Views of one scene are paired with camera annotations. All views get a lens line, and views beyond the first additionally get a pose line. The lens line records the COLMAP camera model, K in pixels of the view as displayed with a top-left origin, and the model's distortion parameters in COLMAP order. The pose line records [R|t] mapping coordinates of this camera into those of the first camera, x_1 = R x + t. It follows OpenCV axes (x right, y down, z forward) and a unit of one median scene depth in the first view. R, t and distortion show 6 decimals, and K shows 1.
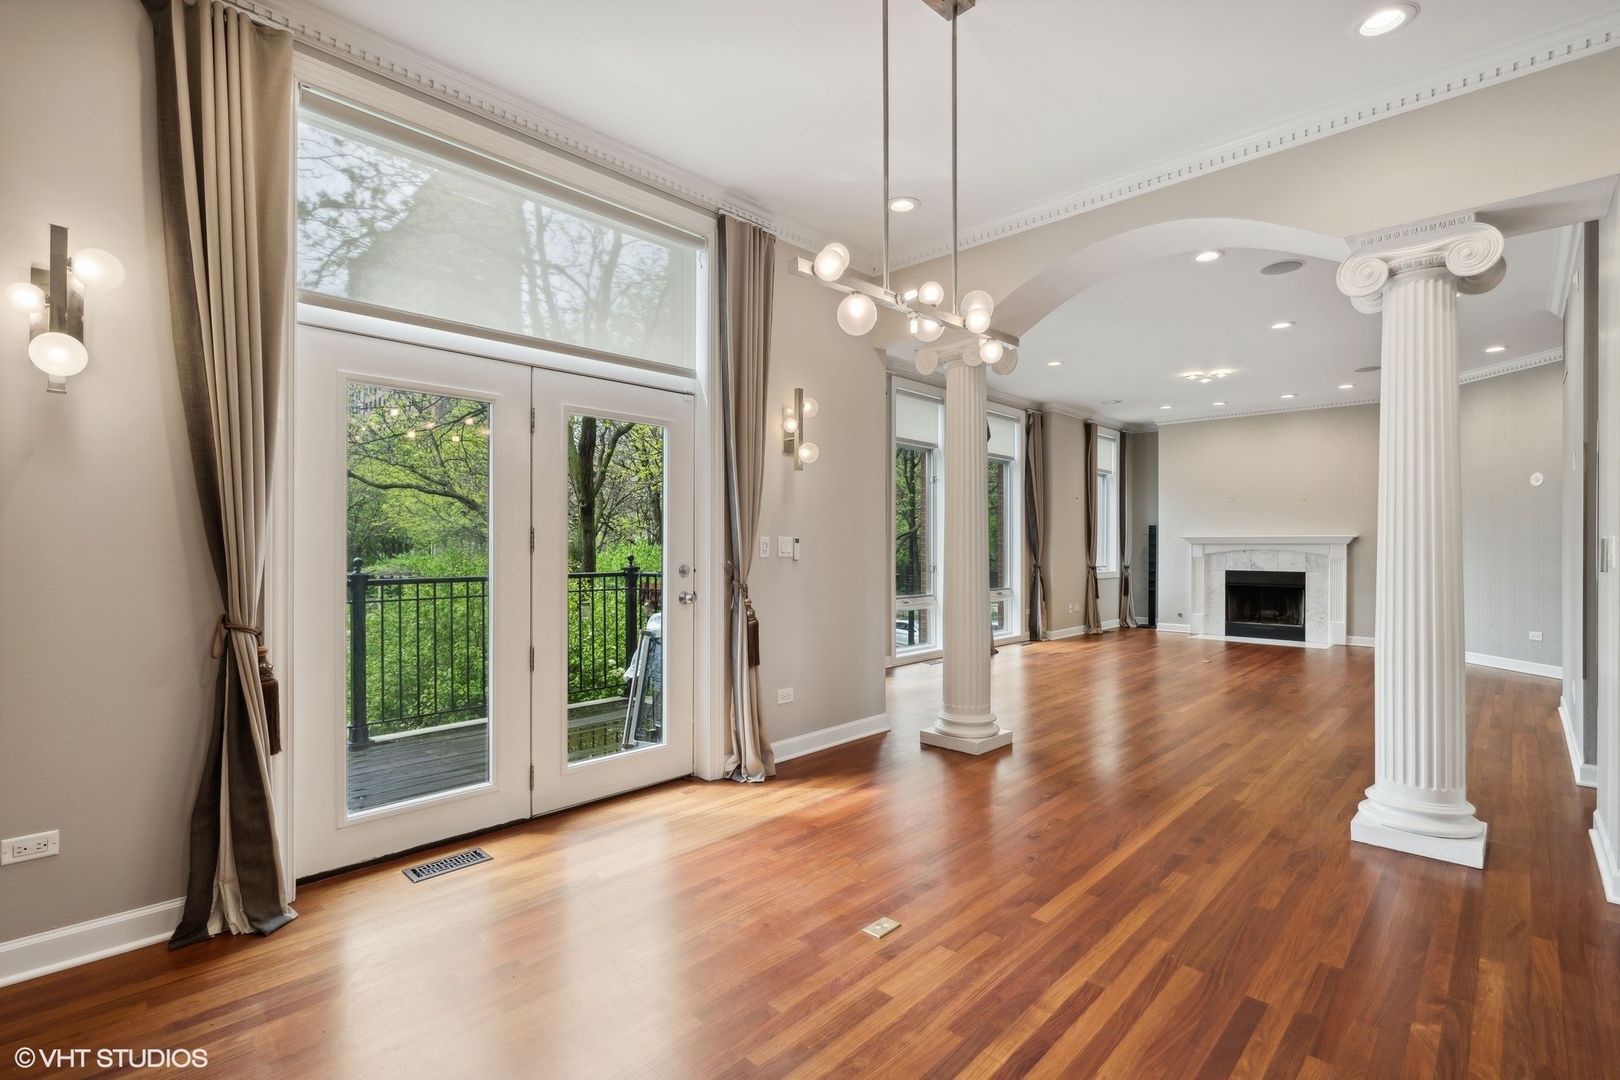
lens RADIAL K [[746.4, 0, 801.6], [0, 746.4, 546.2], [0, 0, 1]] dist [-0.021716, 0.002194]
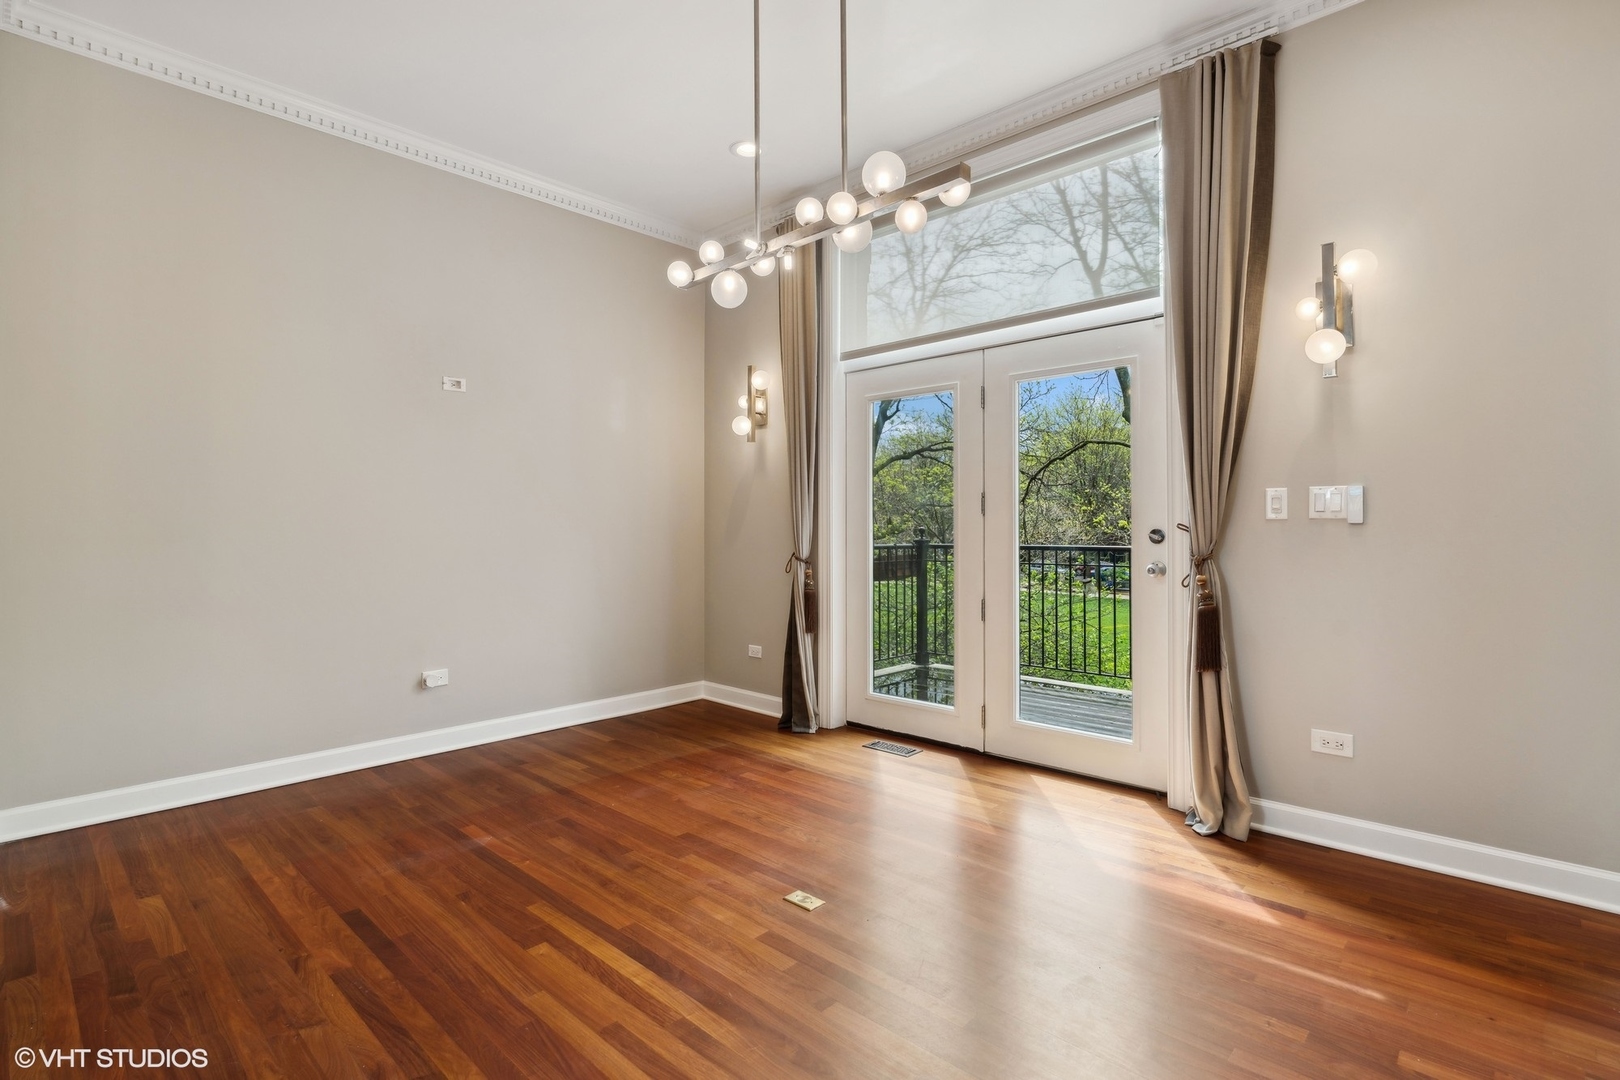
lens RADIAL K [[746.4, 0, 774.9], [0, 746.4, 515.7], [0, 0, 1]] dist [-0.021716, 0.002194]
pose [[0.001996, -0.012520, -0.999920, 0.266179], [0.001188, 0.999921, -0.012518, 0.008372], [0.999997, -0.001163, 0.002011, 0.240683]]
